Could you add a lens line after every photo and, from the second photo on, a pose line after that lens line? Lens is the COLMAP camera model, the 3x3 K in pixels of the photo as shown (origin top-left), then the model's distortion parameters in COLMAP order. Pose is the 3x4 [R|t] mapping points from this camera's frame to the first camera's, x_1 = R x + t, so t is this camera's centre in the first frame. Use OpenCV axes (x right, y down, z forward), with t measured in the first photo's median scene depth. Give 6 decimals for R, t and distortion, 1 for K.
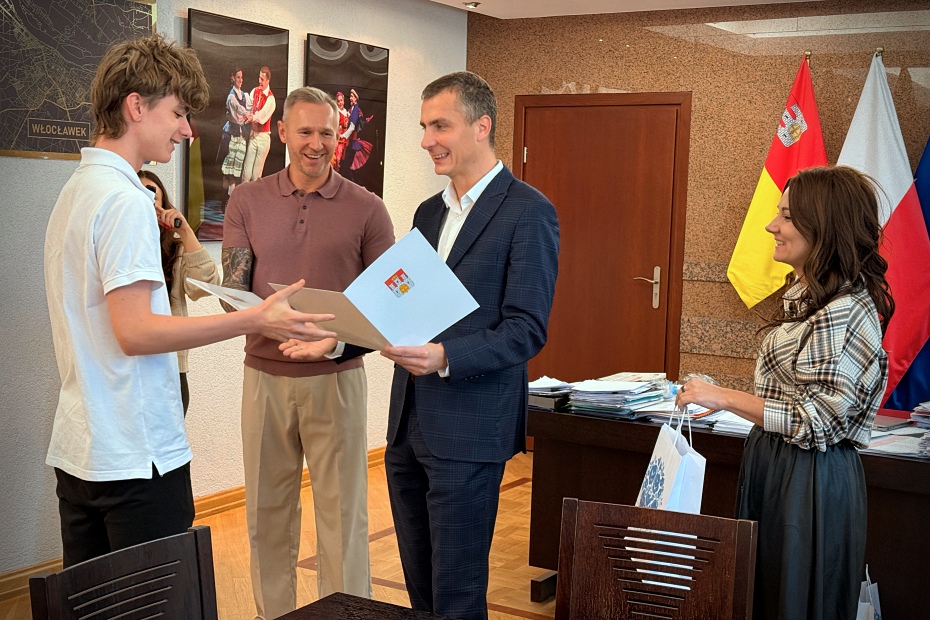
lens RADIAL K [[1292.1, 0, 460.7], [0, 1292.1, 317.5], [0, 0, 1]] dist [0.114535, 0.000000]
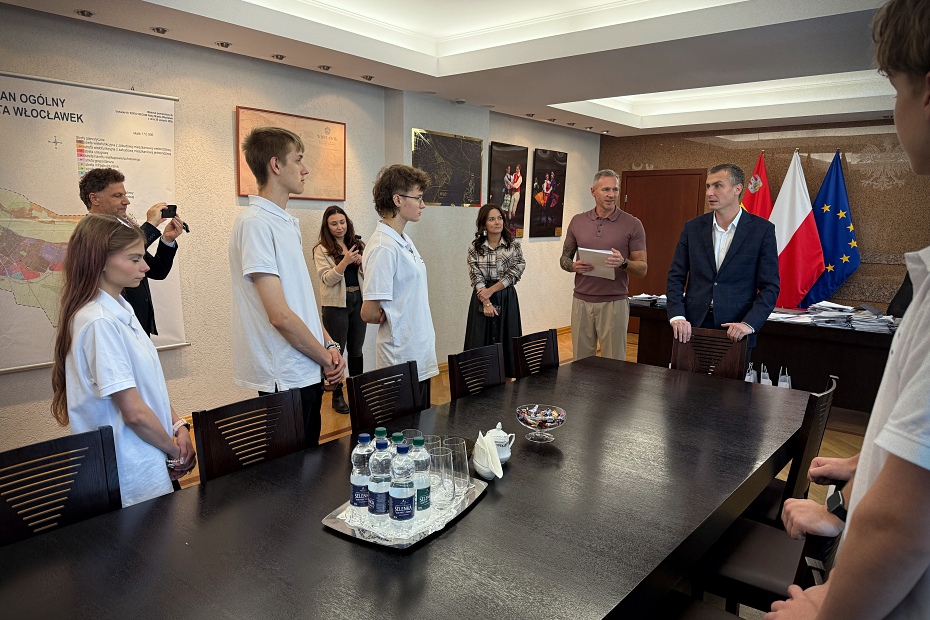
lens RADIAL K [[652.0, 0, 456.8], [0, 652.0, 318.0], [0, 0, 1]] dist [0.066237, -0.079080]
pose [[0.987433, 0.013627, -0.157451, -0.066269], [-0.004617, 0.998338, 0.057450, 0.017829], [0.157972, -0.056001, 0.985854, -0.194168]]
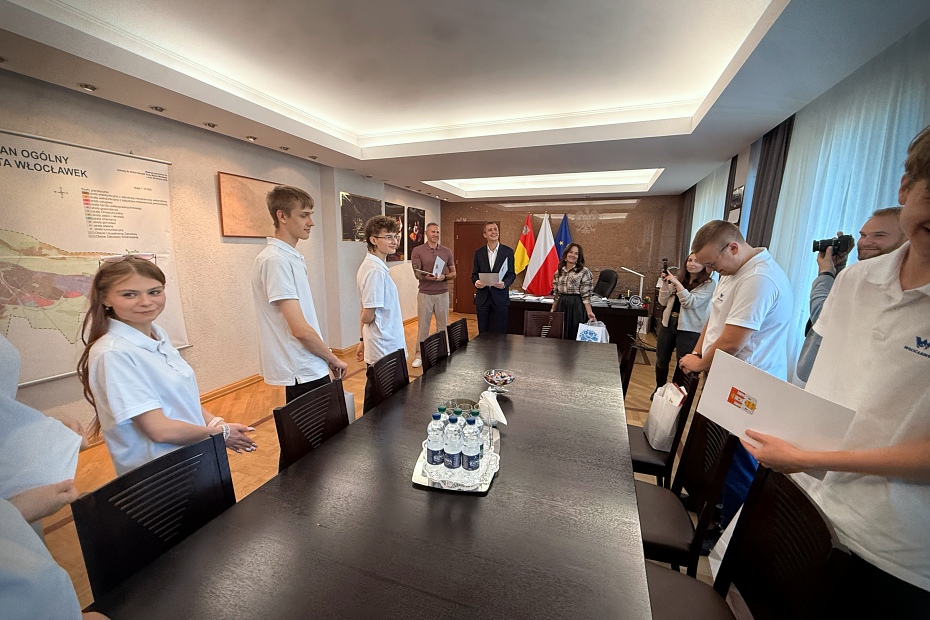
lens RADIAL K [[372.3, 0, 461.5], [0, 372.3, 311.4], [0, 0, 1]] dist [0.008063, -0.000949]
pose [[0.983983, -0.047096, 0.171926, -0.165149], [0.033101, 0.995968, 0.083381, 0.005591], [-0.175160, -0.076355, 0.981575, -0.146028]]
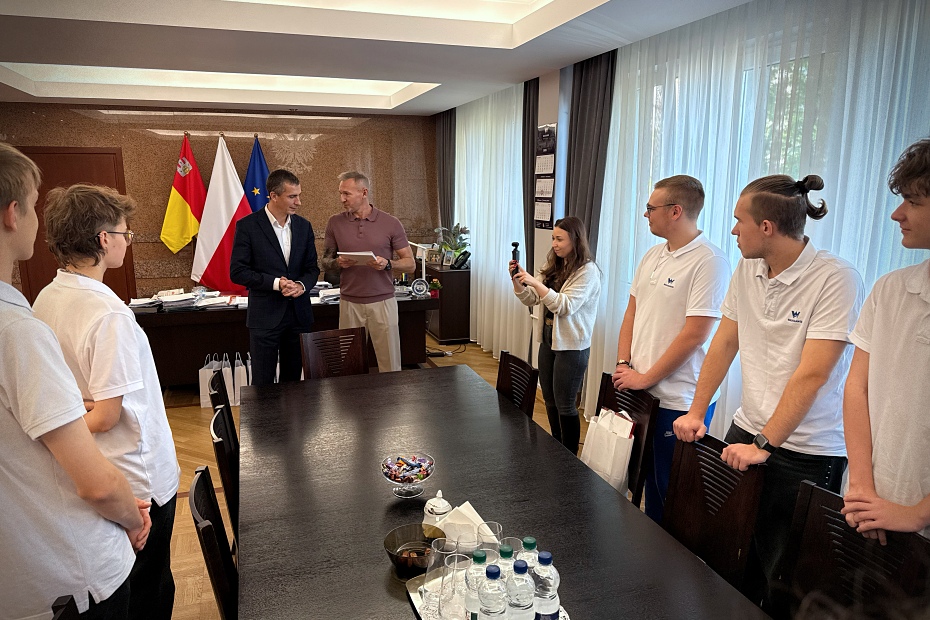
lens RADIAL K [[652.0, 0, 471.3], [0, 652.0, 316.0], [0, 0, 1]] dist [0.066237, -0.079080]
pose [[0.643154, -0.181500, 0.743916, -0.295844], [0.092219, 0.982791, 0.160053, -0.035678], [-0.760164, -0.034335, 0.648824, -0.072984]]
